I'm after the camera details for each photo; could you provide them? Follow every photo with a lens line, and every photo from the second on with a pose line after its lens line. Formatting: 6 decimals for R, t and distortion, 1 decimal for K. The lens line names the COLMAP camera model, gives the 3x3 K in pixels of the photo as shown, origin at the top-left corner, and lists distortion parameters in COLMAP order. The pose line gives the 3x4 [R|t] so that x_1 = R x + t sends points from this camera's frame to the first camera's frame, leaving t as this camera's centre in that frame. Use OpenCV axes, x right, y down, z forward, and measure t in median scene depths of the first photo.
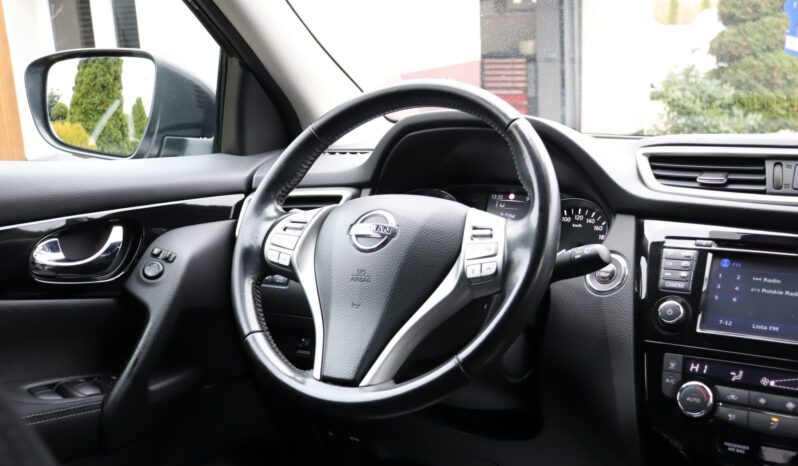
lens RADIAL K [[923.6, 0, 396.4], [0, 923.6, 221.7], [0, 0, 1]] dist [-0.014958, 0.031286]
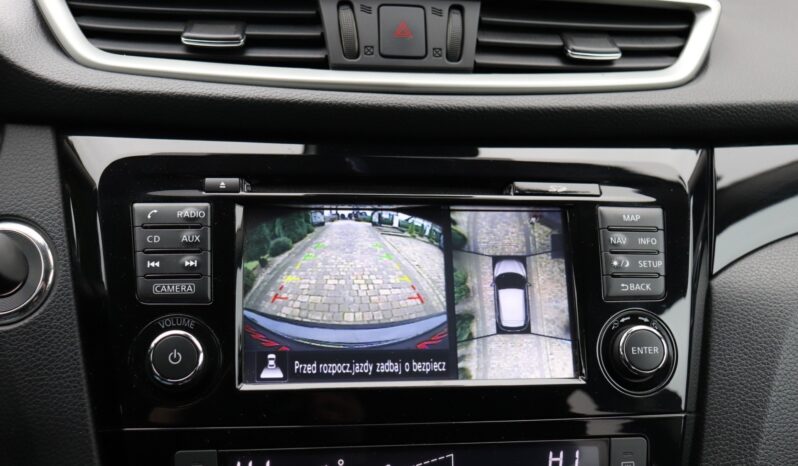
lens RADIAL K [[943.5, 0, 399.0], [0, 943.5, 233.0], [0, 0, 1]] dist [-0.027394, -0.013972]
pose [[0.773844, -0.155093, 0.614094, 0.112998], [0.036974, 0.978965, 0.200651, -0.043301], [-0.632296, -0.132566, 0.763300, 0.591865]]
